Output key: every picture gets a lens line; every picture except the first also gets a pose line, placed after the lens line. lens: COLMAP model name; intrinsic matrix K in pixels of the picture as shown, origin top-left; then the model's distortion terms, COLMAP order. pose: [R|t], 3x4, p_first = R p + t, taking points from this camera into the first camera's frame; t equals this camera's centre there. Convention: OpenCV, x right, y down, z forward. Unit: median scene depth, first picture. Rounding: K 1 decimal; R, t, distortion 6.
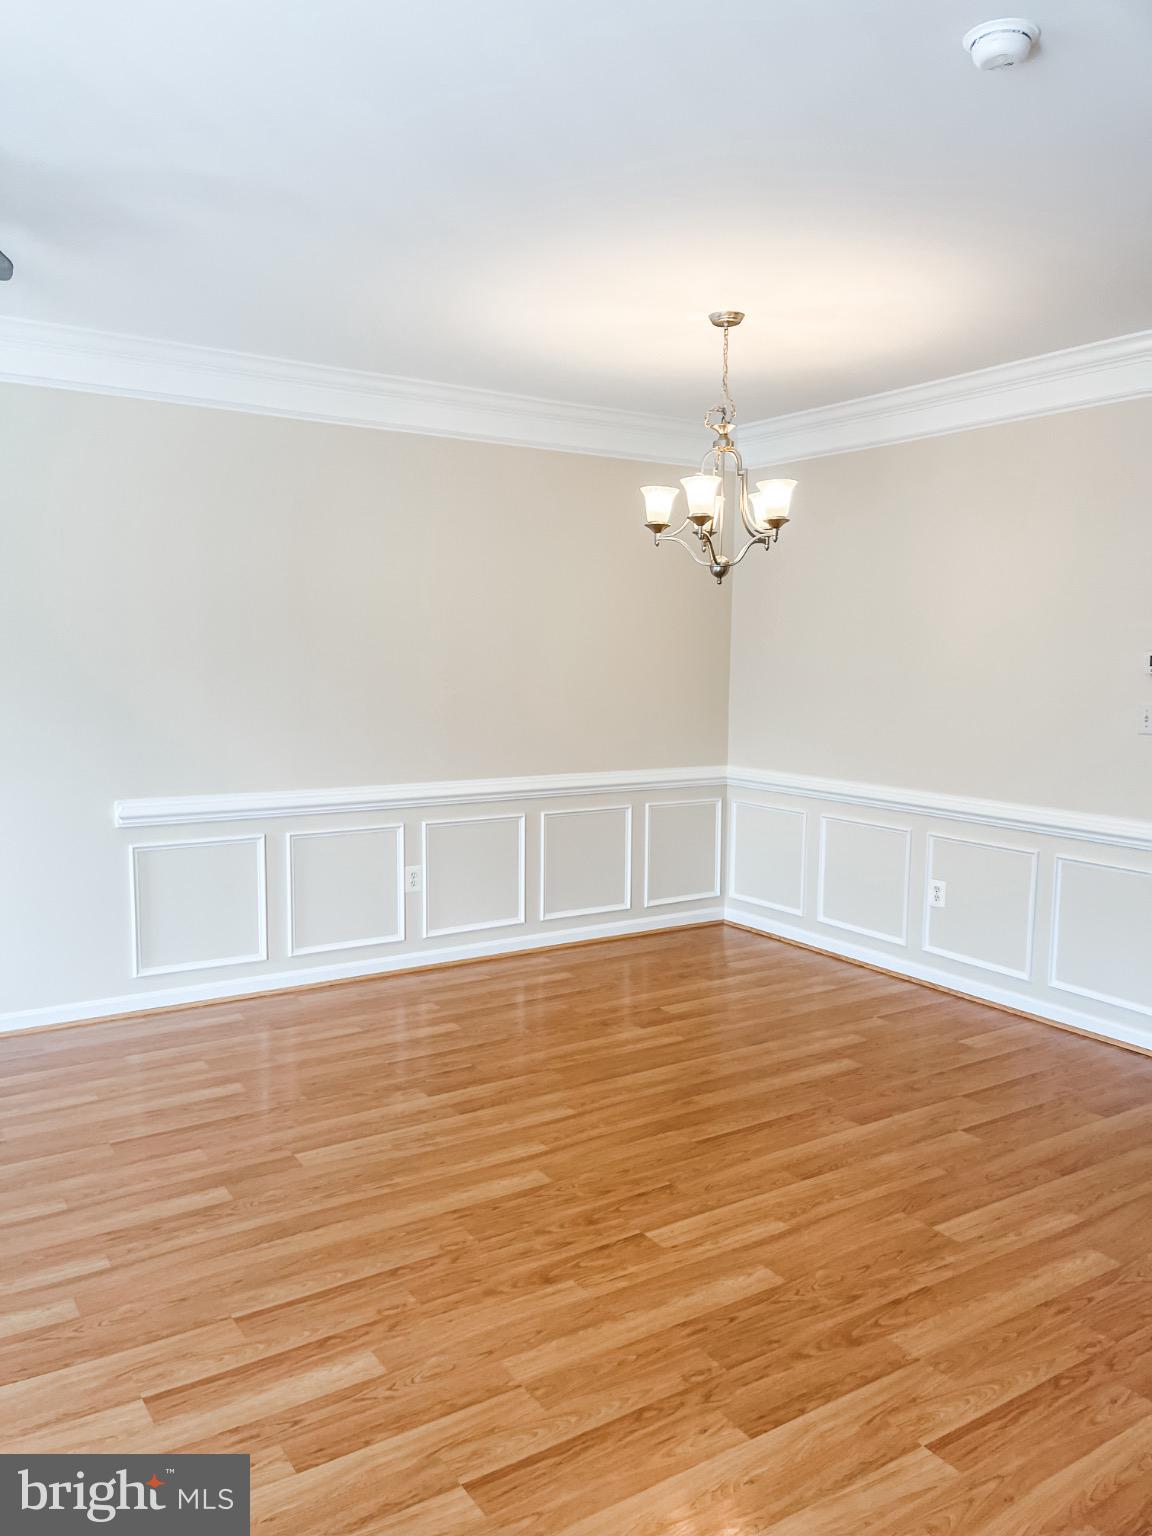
lens RADIAL K [[1171.0, 0, 571.5], [0, 1171.0, 762.2], [0, 0, 1]] dist [0.050298, -0.036265]
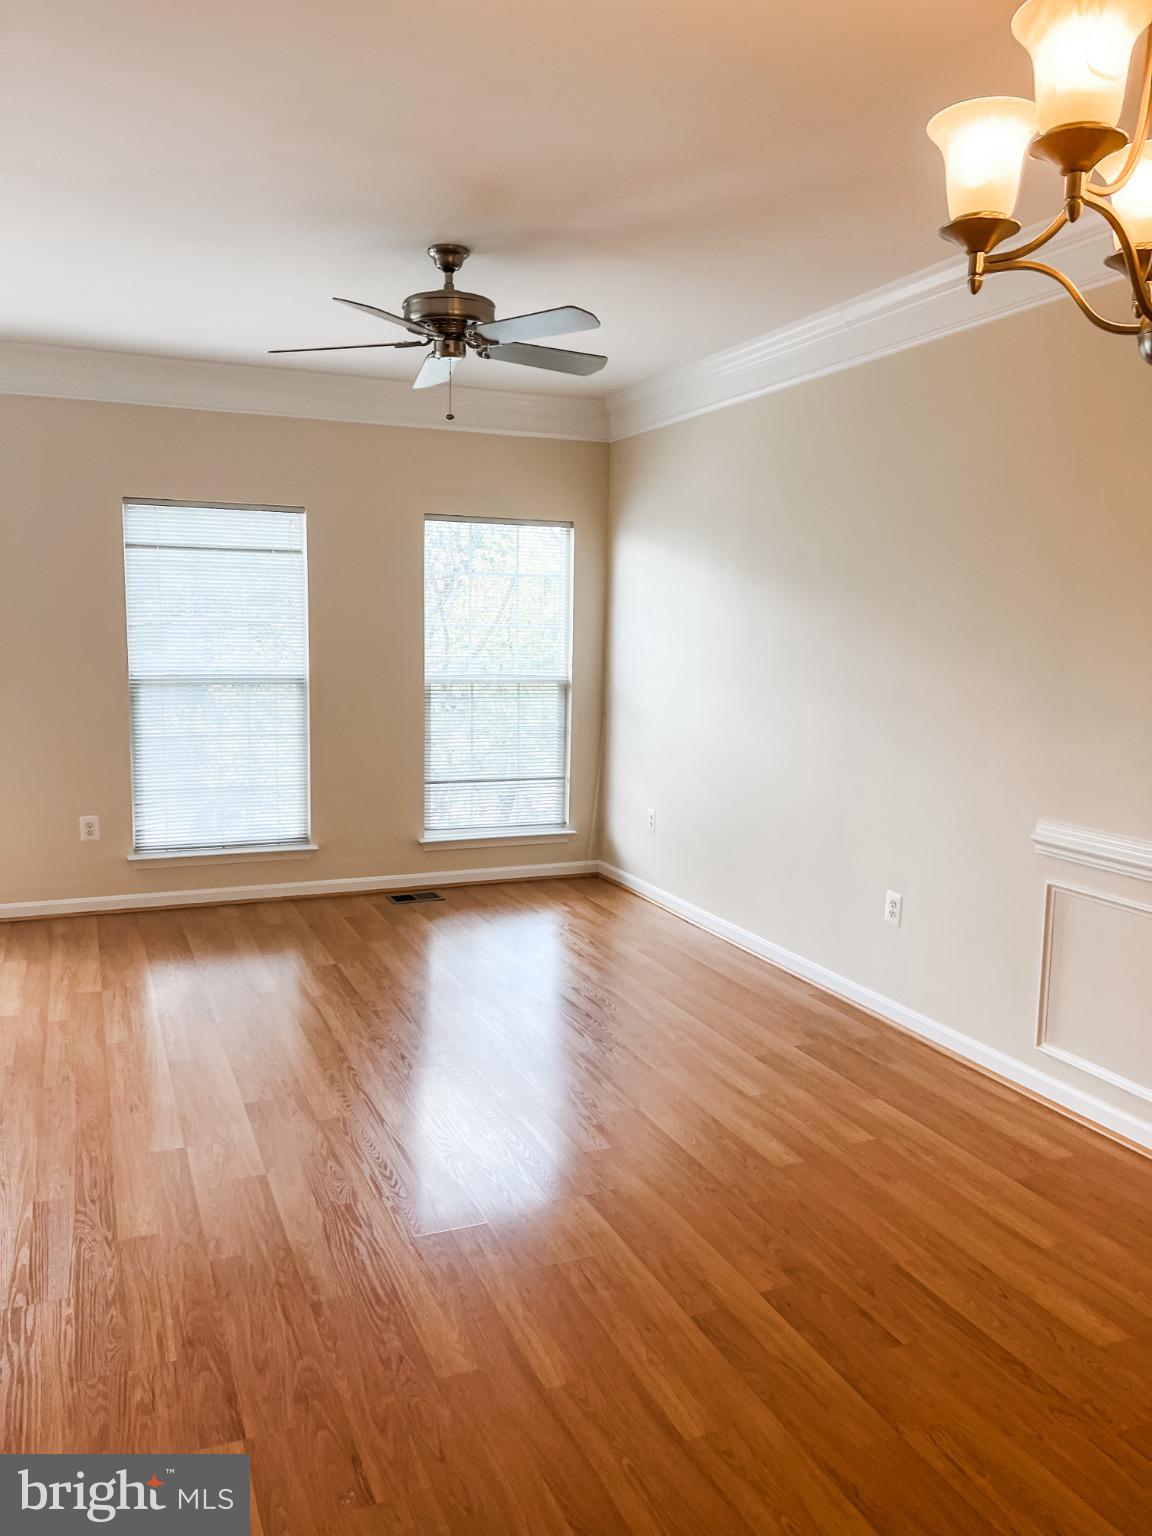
lens RADIAL K [[1171.0, 0, 571.8], [0, 1171.0, 773.0], [0, 0, 1]] dist [0.050298, -0.036265]
pose [[-0.200132, 0.092886, -0.975356, 0.480931], [-0.121460, 0.985465, 0.118771, -0.056278], [0.972211, 0.142237, -0.185941, 0.939028]]
